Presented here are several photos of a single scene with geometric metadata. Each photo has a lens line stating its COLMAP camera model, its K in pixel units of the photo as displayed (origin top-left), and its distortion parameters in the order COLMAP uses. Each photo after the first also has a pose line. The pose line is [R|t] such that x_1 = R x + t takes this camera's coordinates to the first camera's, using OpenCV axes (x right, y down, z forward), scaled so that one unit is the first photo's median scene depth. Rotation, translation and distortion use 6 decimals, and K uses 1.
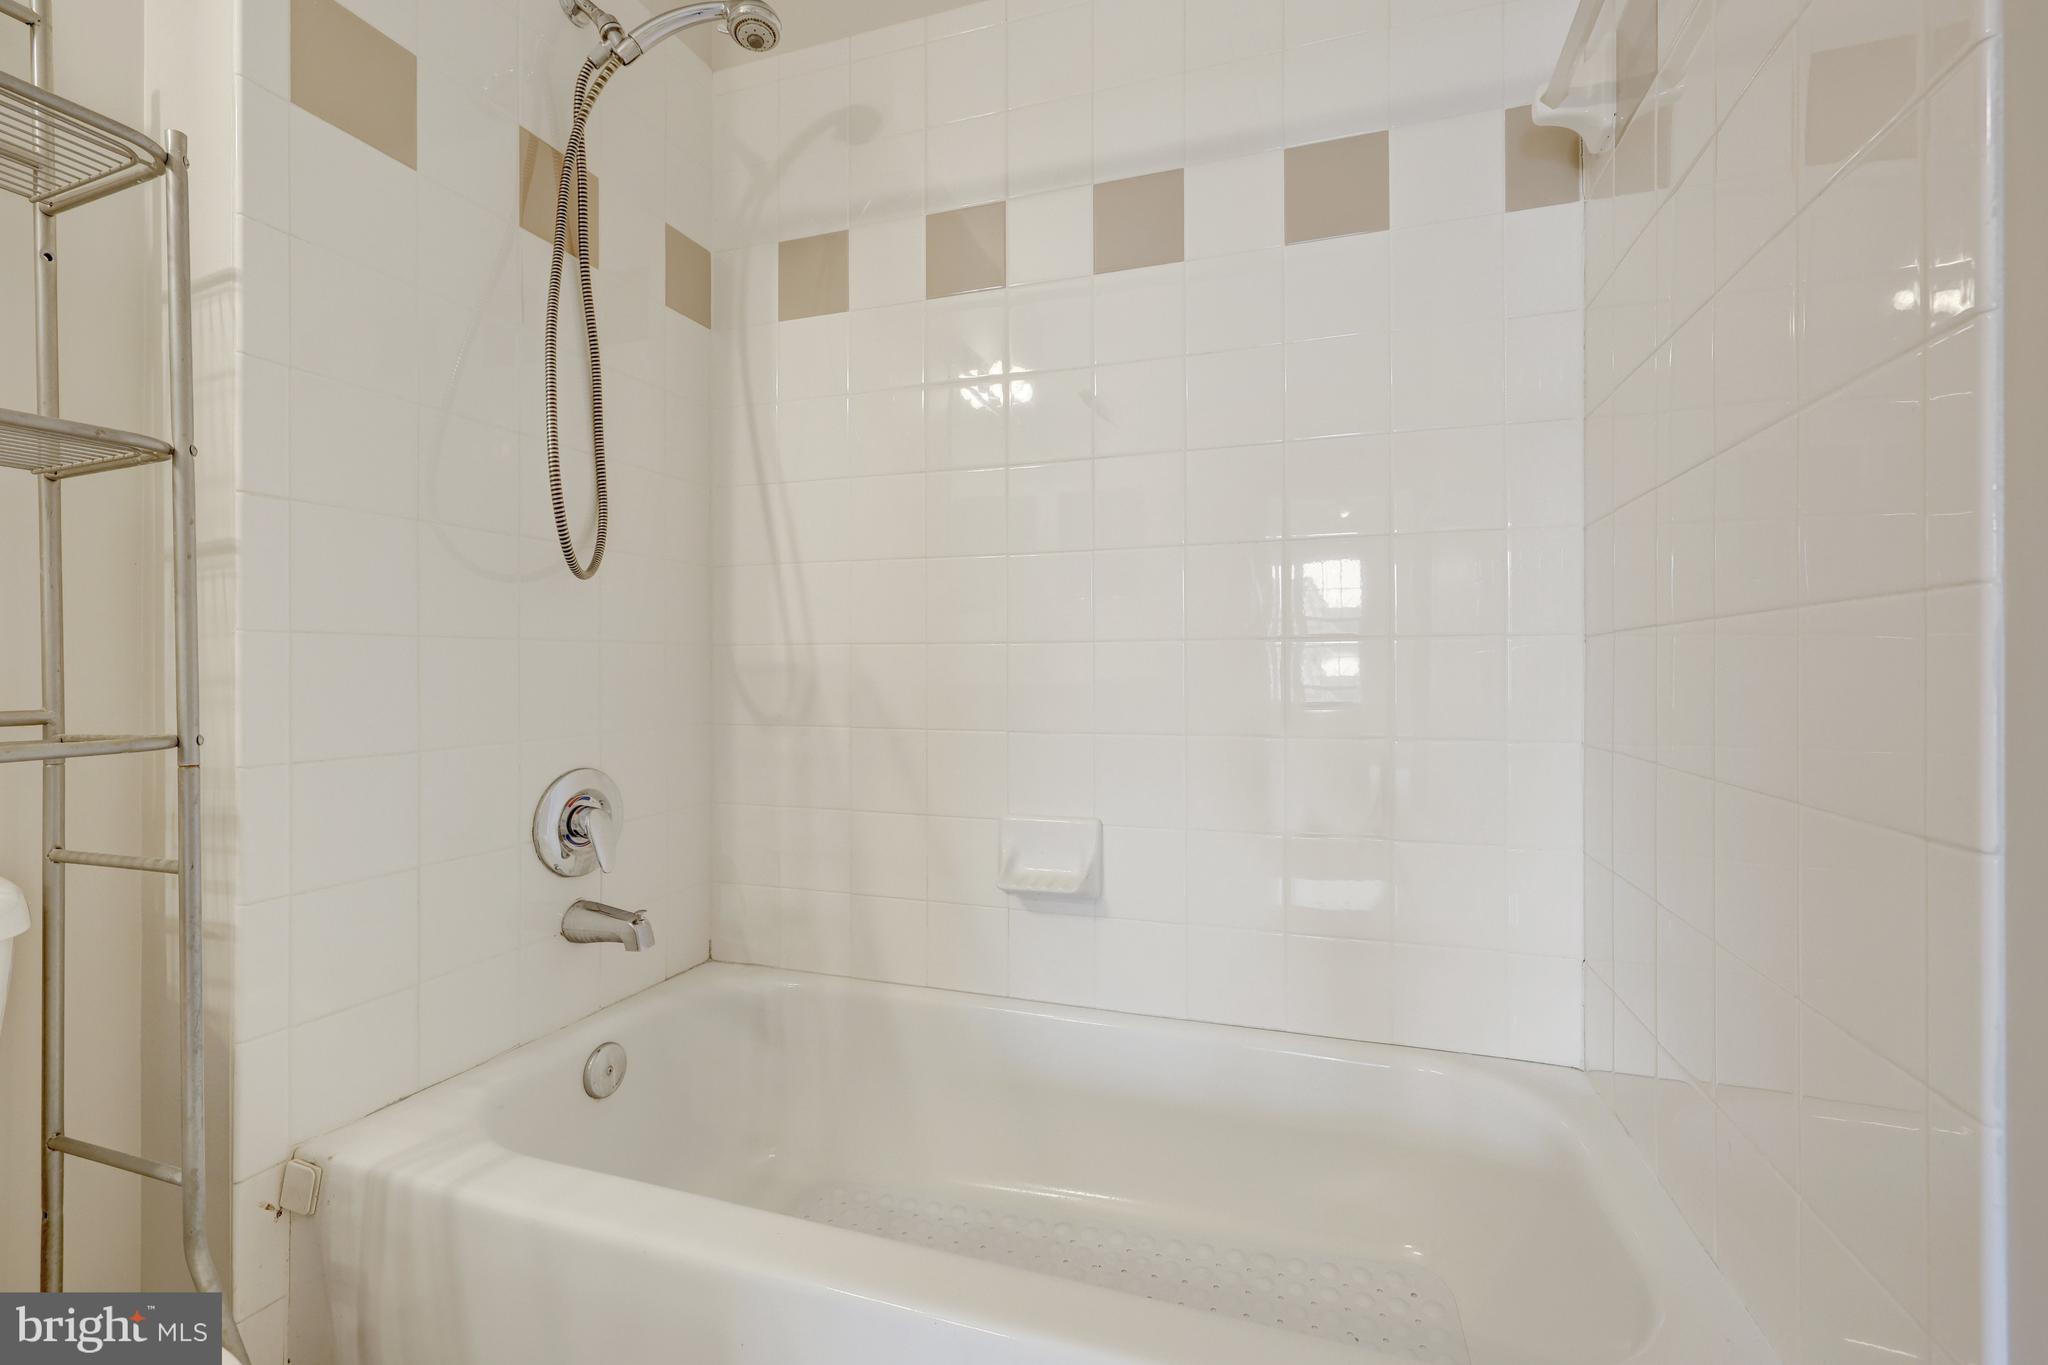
lens RADIAL K [[869.5, 0, 1022.1], [0, 869.5, 672.7], [0, 0, 1]] dist [0.000009, 0.000482]
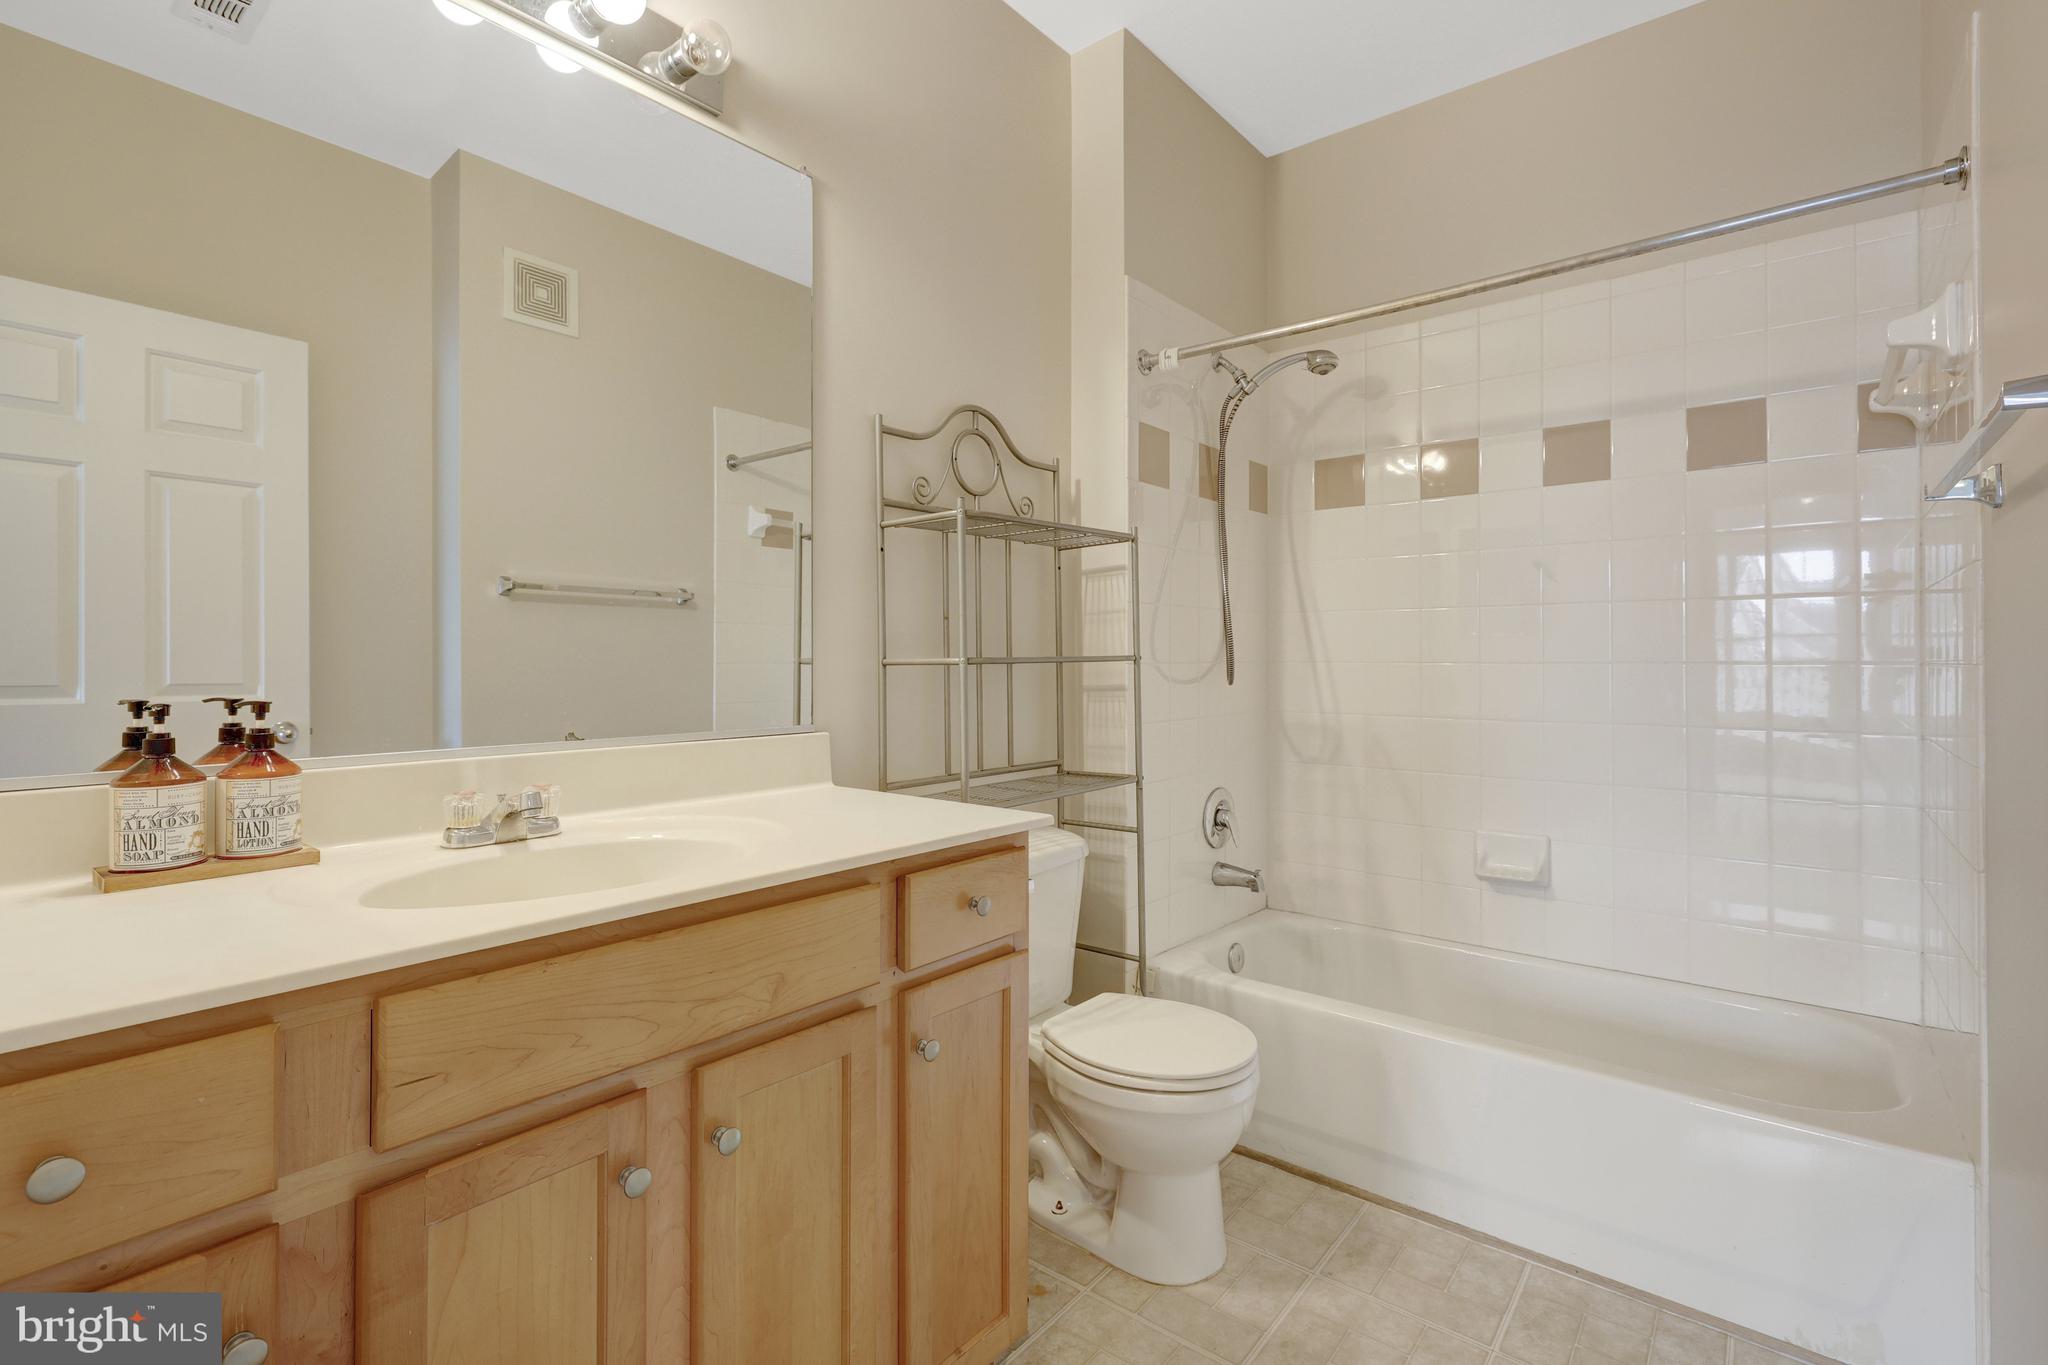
lens RADIAL K [[934.0, 0, 1019.6], [0, 934.0, 653.4], [0, 0, 1]] dist [-0.001511, -0.000197]
pose [[0.935115, -0.000900, -0.354343, -0.207207], [-0.001517, 0.999977, -0.006541, -0.148711], [0.354341, 0.006654, 0.935093, -0.914718]]
